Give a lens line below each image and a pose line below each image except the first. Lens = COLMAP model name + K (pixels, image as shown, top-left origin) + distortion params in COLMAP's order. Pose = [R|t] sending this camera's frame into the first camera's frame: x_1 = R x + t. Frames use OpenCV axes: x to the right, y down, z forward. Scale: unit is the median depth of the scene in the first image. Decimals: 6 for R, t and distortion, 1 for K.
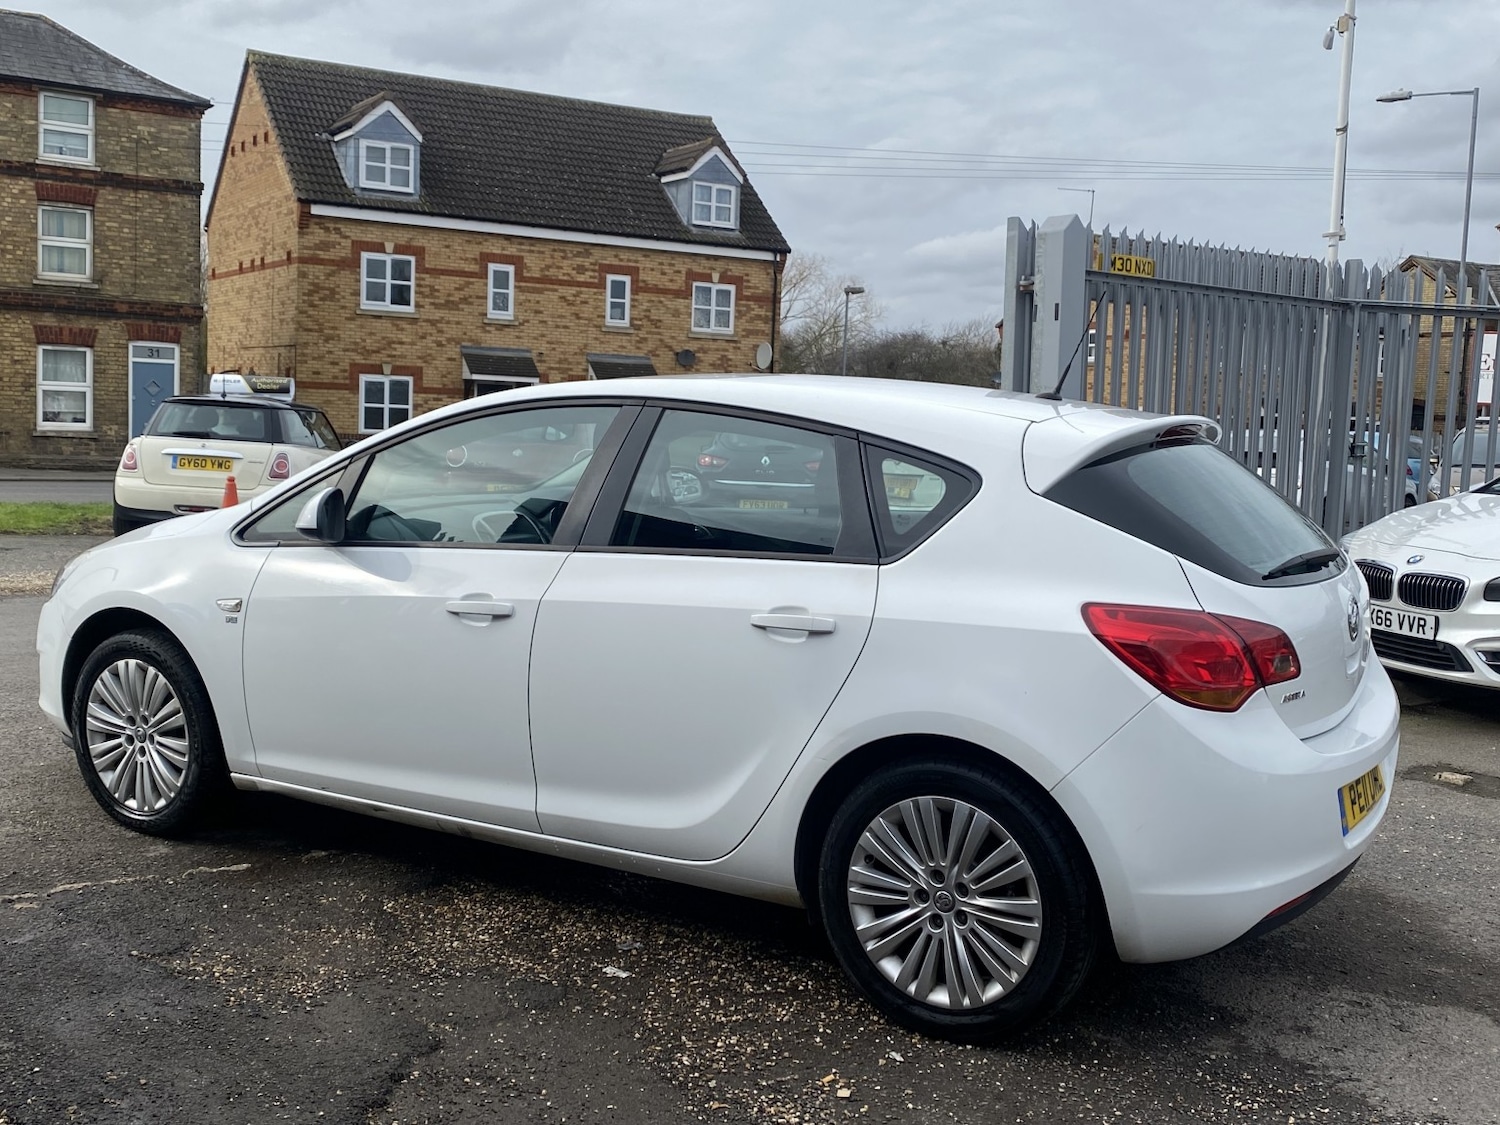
lens RADIAL K [[1630.6, 0, 764.0], [0, 1630.6, 560.9], [0, 0, 1]] dist [0.031712, 0.000000]
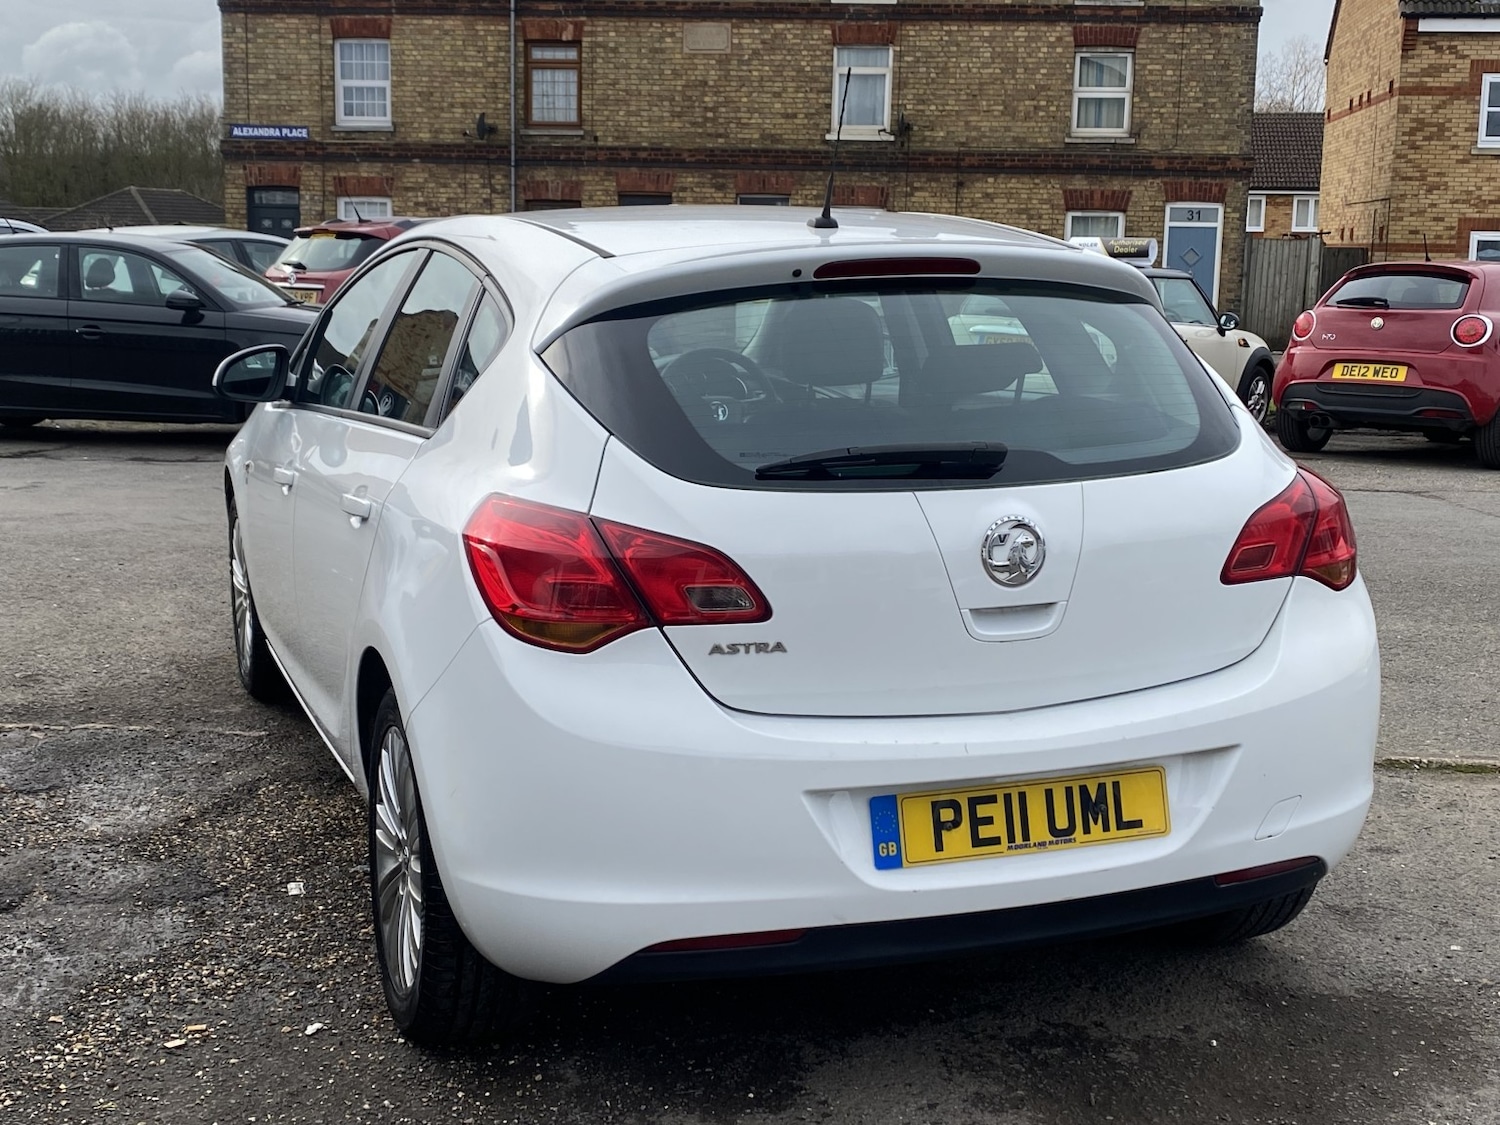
lens RADIAL K [[1958.2, 0, 742.8], [0, 1958.2, 560.1], [0, 0, 1]] dist [0.078396, 0.000000]
pose [[0.771868, 0.075155, -0.631325, 0.611695], [-0.045690, 0.996978, 0.062822, -0.004274], [0.634139, -0.019646, 0.772970, 0.262997]]
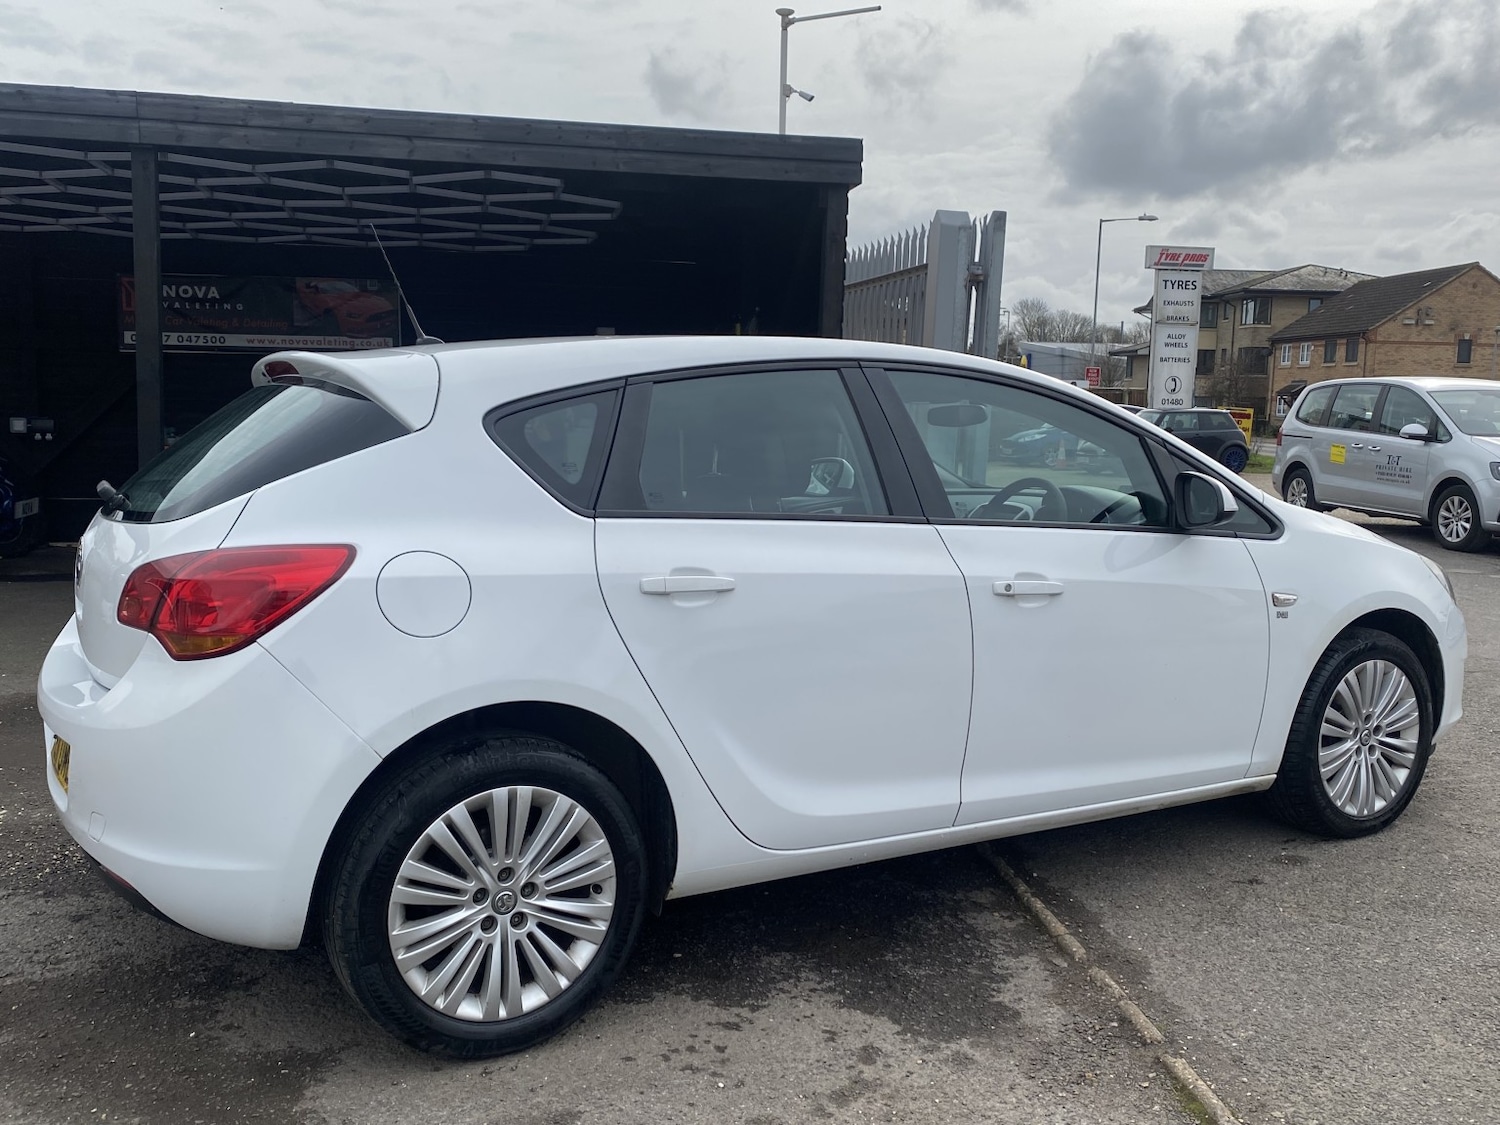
lens RADIAL K [[1396.6, 0, 779.7], [0, 1396.6, 572.3], [0, 0, 1]] dist [0.013321, 0.000000]
pose [[-0.466659, 0.062481, -0.882228, 0.693179], [-0.126774, 0.982476, 0.136638, -0.091812], [0.875305, 0.175607, -0.450560, 1.351484]]
